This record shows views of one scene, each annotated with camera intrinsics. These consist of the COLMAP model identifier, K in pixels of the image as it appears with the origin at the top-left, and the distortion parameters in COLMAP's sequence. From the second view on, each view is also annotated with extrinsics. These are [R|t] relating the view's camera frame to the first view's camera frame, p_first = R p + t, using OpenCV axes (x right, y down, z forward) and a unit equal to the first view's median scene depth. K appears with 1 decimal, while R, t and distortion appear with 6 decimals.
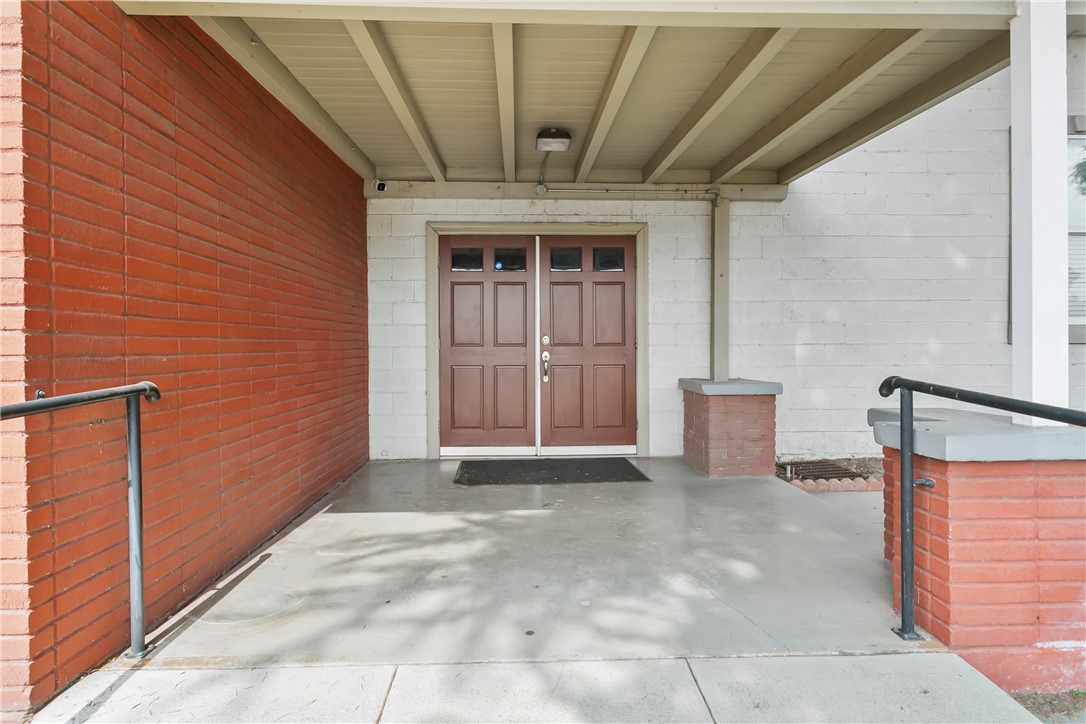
lens RADIAL K [[559.4, 0, 540.8], [0, 559.4, 352.9], [0, 0, 1]] dist [0.004095, 0.001116]
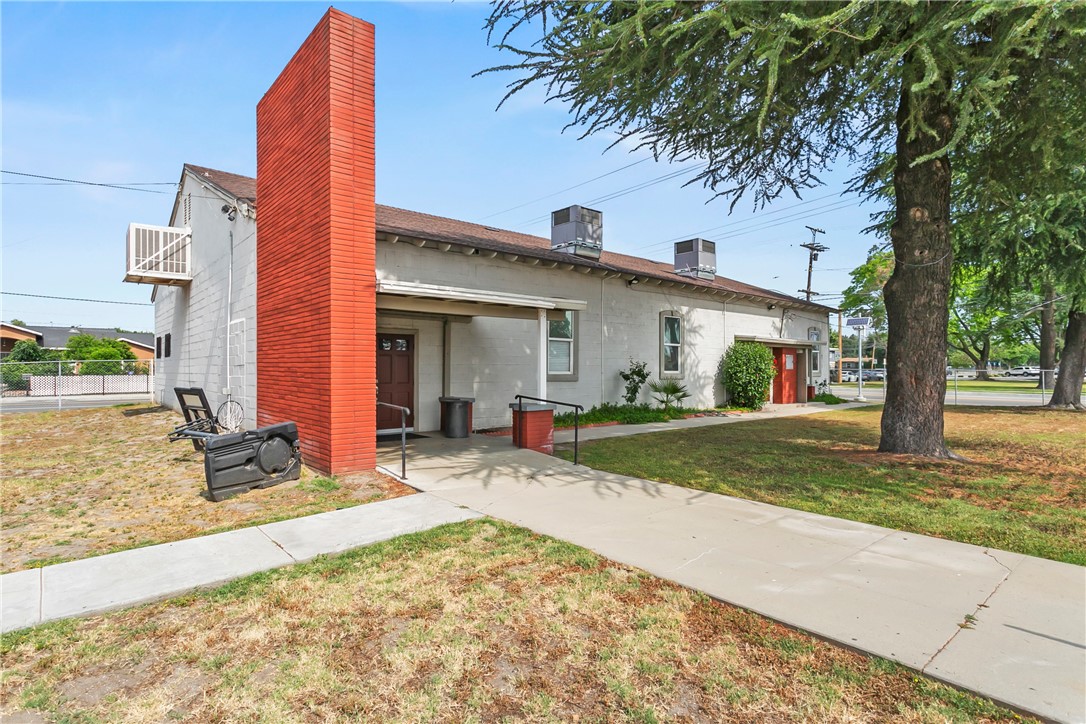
lens RADIAL K [[559.4, 0, 539.3], [0, 559.4, 364.1], [0, 0, 1]] dist [0.004095, 0.001116]
pose [[0.784291, 0.021606, 0.620017, -0.835778], [-0.007048, 0.999639, -0.025920, -0.037364], [-0.620354, 0.015959, 0.784160, -1.089273]]
